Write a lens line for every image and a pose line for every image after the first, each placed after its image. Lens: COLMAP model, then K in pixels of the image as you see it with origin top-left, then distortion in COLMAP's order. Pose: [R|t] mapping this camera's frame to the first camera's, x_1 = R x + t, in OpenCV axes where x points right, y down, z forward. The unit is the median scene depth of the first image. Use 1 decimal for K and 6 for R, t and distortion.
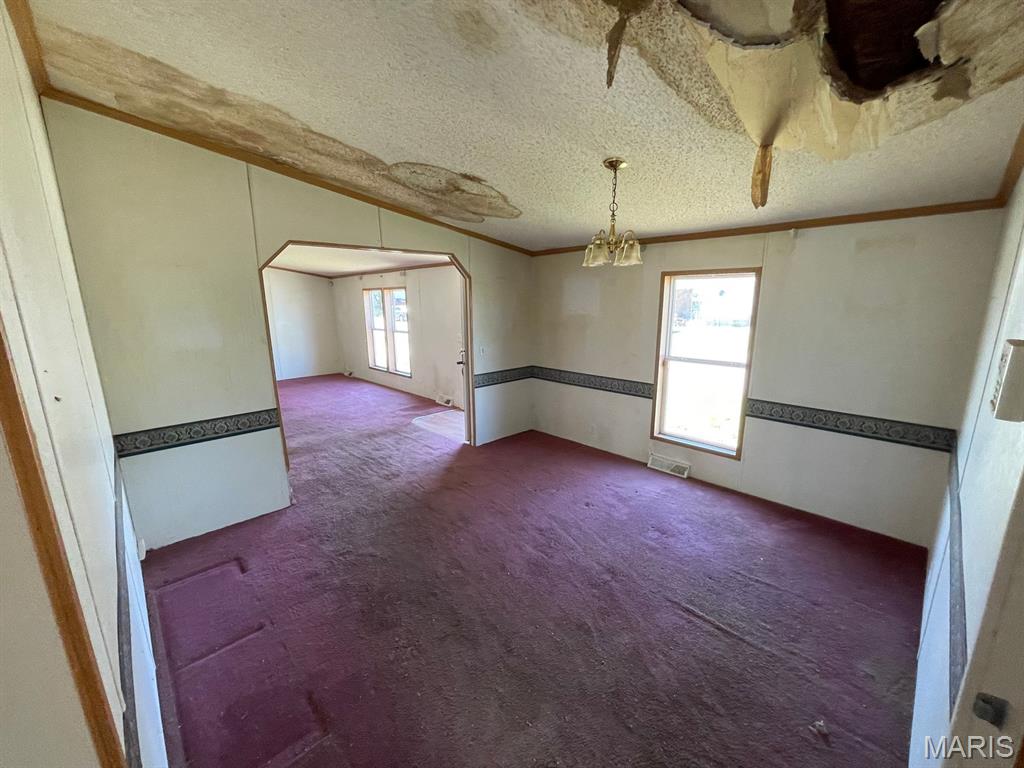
lens RADIAL K [[414.2, 0, 510.6], [0, 414.2, 390.3], [0, 0, 1]] dist [-0.000899, 0.000264]
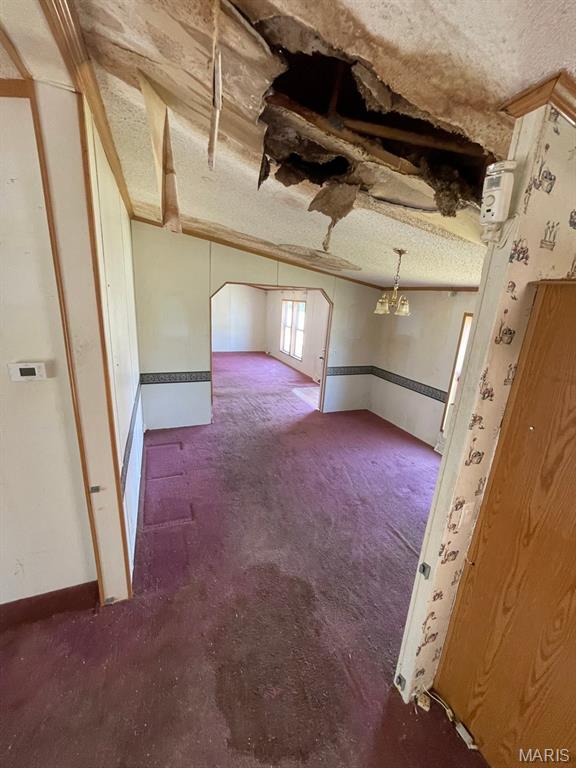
lens RADIAL K [[310.7, 0, 284.2], [0, 310.7, 383.8], [0, 0, 1]] dist [-0.000899, 0.000264]
pose [[0.924643, 0.159829, -0.345674, 0.186601], [-0.143557, 0.986994, 0.072353, -0.039181], [0.352742, -0.017277, 0.935561, -0.154145]]
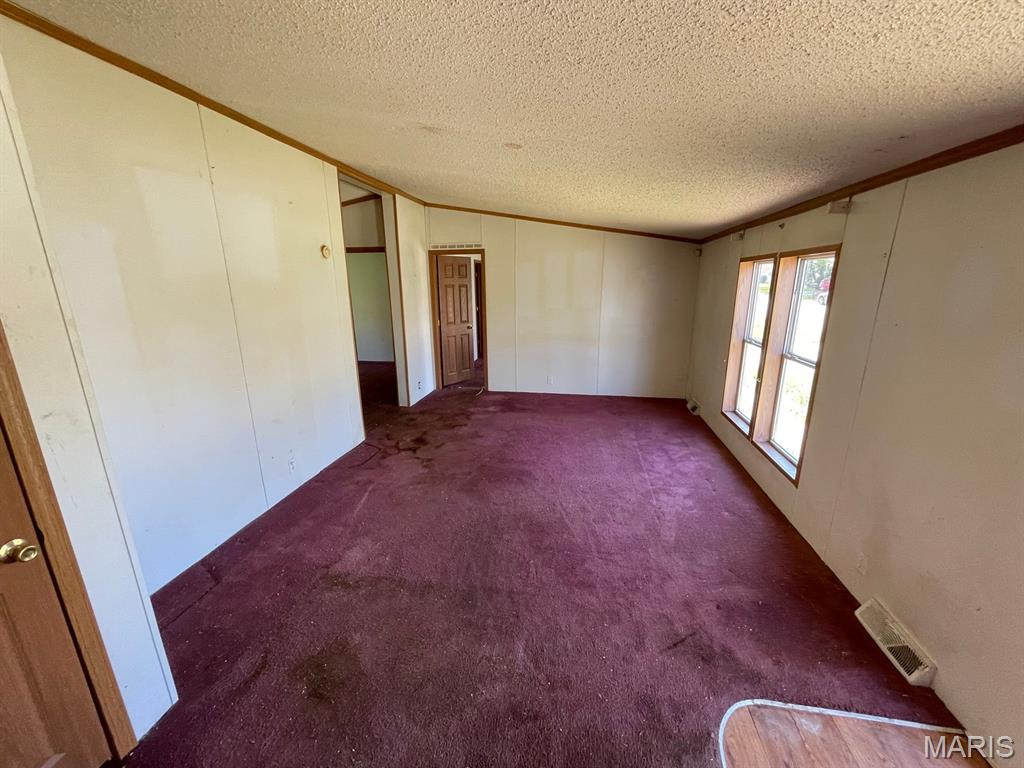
lens RADIAL K [[414.2, 0, 510.6], [0, 414.2, 390.3], [0, 0, 1]] dist [-0.000899, 0.000264]
pose [[0.596330, 0.208575, -0.775169, -0.202818], [-0.169155, 0.976622, 0.132651, -0.212822], [0.784715, 0.052021, 0.617670, 0.940845]]
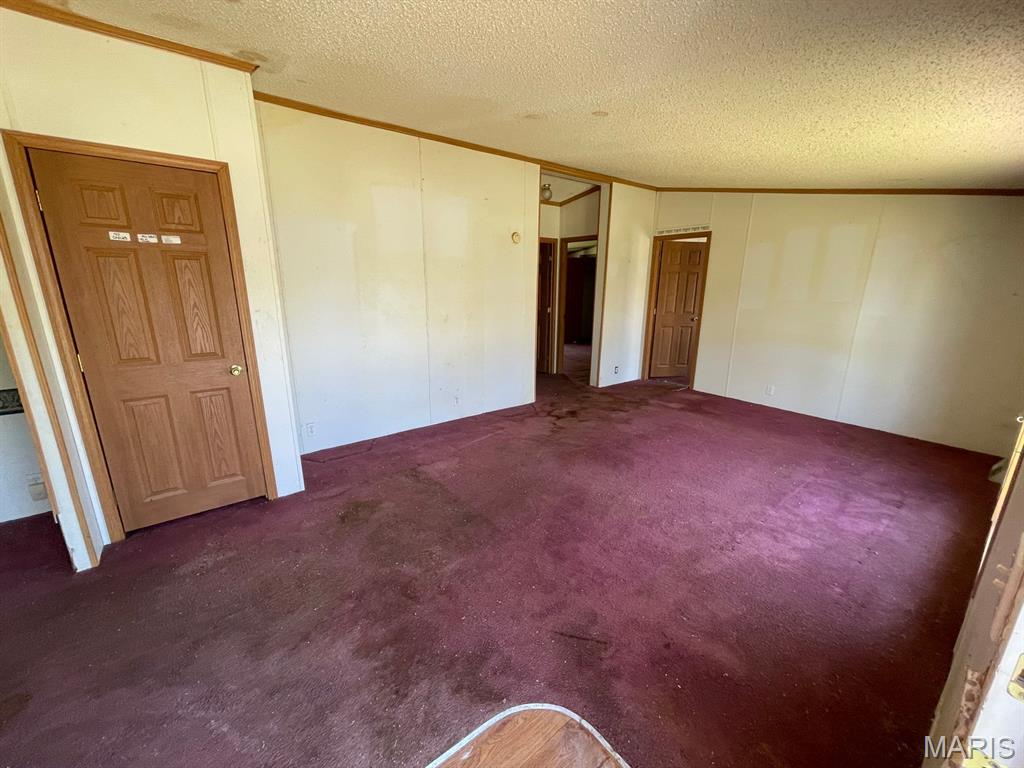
lens RADIAL K [[414.2, 0, 510.6], [0, 414.2, 390.3], [0, 0, 1]] dist [-0.000899, 0.000264]
pose [[-0.099262, 0.260849, -0.960263, -0.049831], [-0.219963, 0.935403, 0.276834, -0.240895], [0.970445, 0.238701, -0.035473, 1.275306]]
